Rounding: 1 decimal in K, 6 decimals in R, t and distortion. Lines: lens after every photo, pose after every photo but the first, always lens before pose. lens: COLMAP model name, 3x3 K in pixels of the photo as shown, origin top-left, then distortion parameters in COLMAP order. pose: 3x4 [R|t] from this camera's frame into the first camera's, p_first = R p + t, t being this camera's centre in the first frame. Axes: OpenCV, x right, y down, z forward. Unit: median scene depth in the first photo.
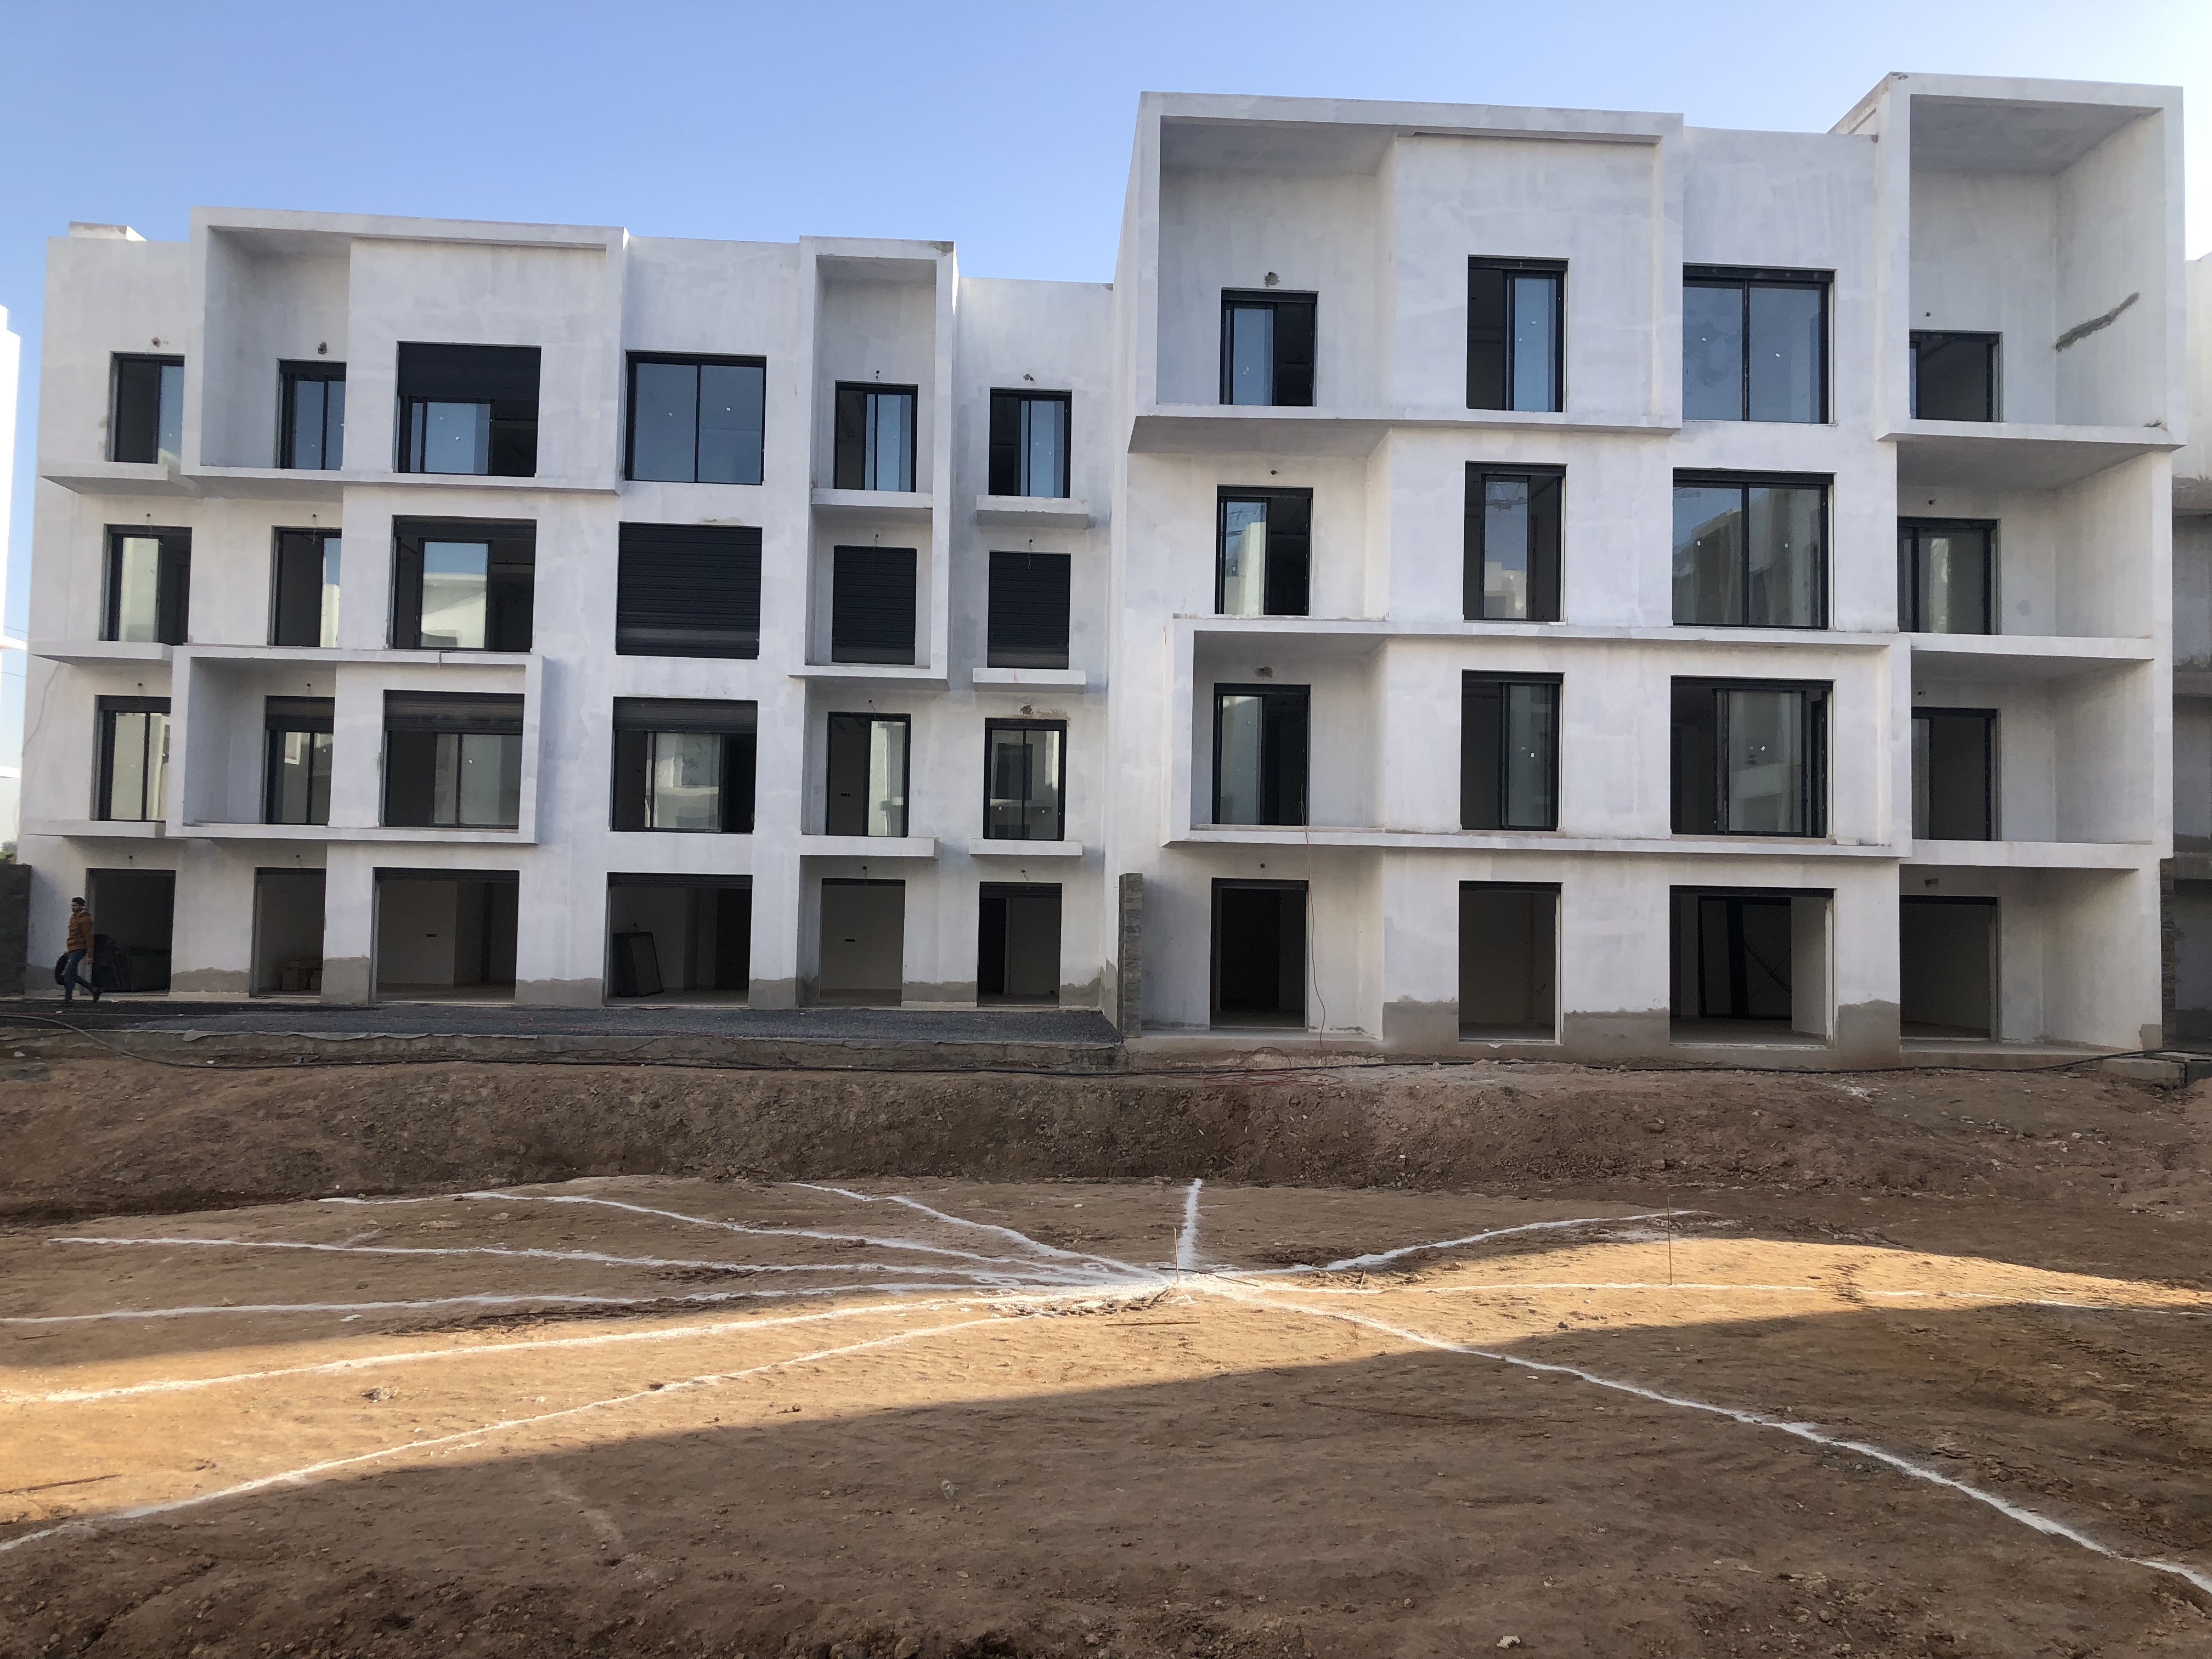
lens RADIAL K [[1786.1, 0, 1110.3], [0, 1786.1, 818.7], [0, 0, 1]] dist [0.044721, -0.046062]
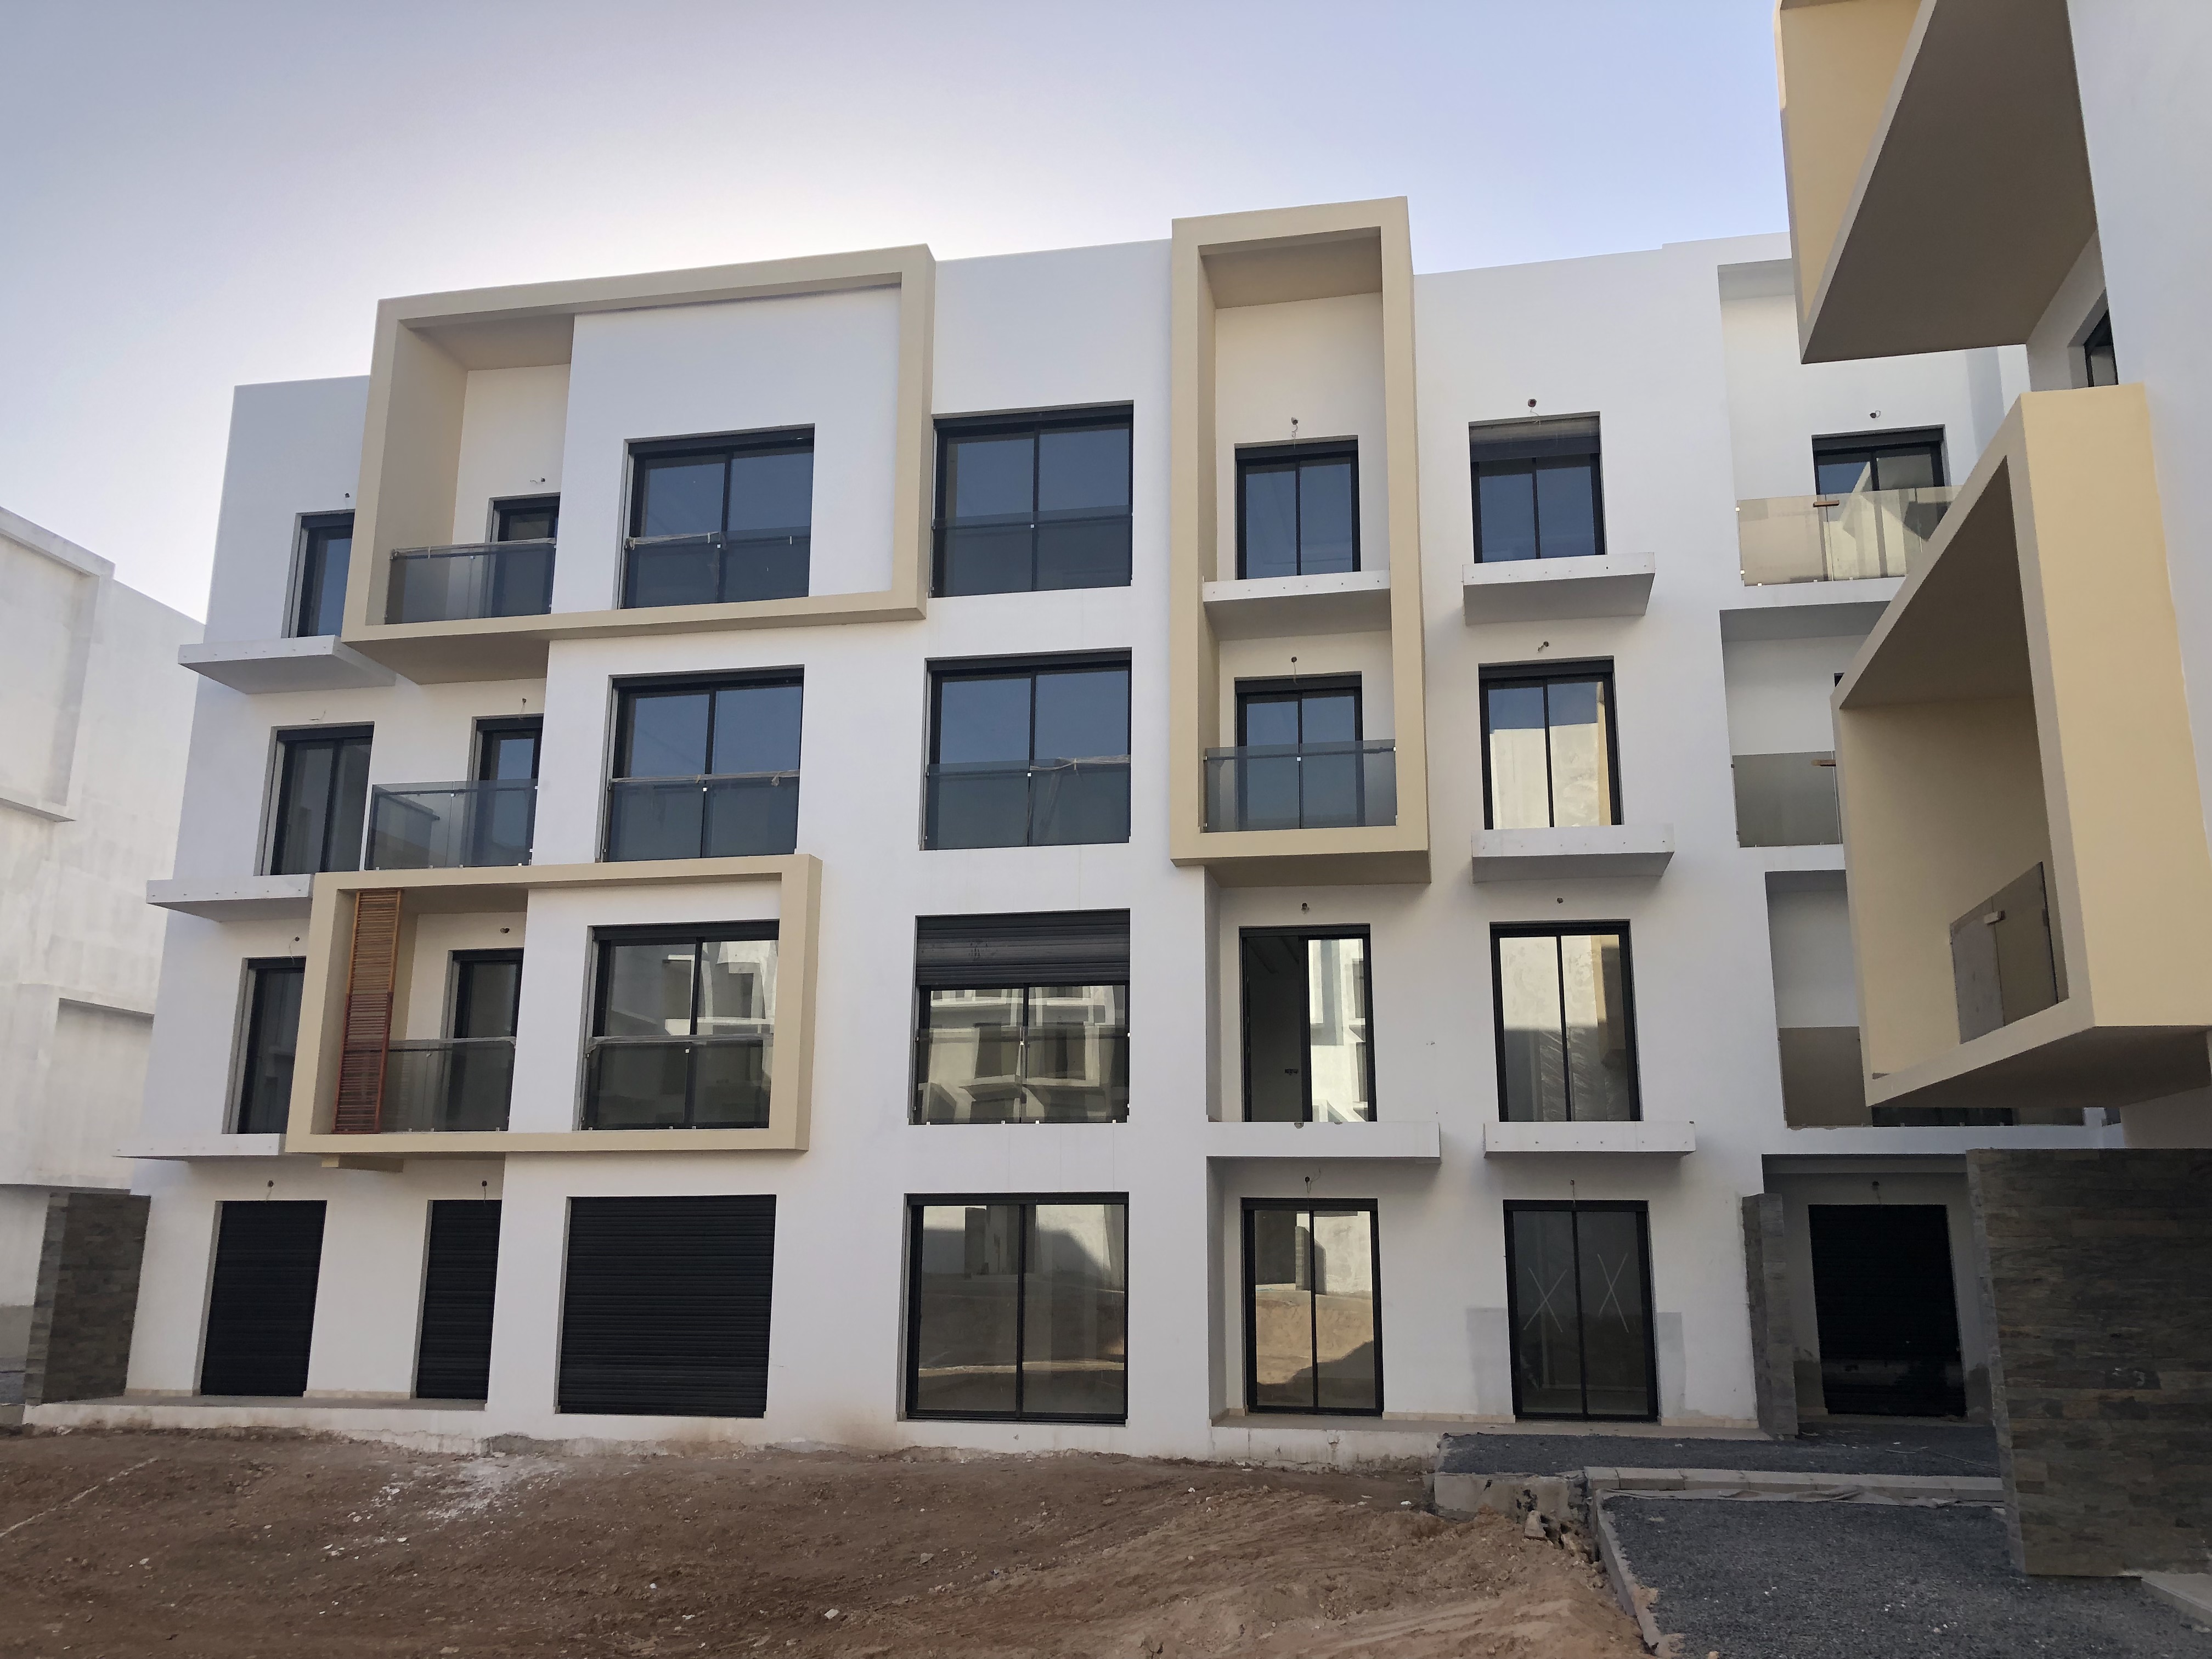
lens RADIAL K [[1786.1, 0, 1118.6], [0, 1786.1, 819.5], [0, 0, 1]] dist [0.044721, -0.046062]
pose [[0.971090, -0.066532, -0.229253, -0.053841], [0.027537, 0.985185, -0.169270, 0.009210], [0.237119, 0.158064, 0.958536, 0.388522]]
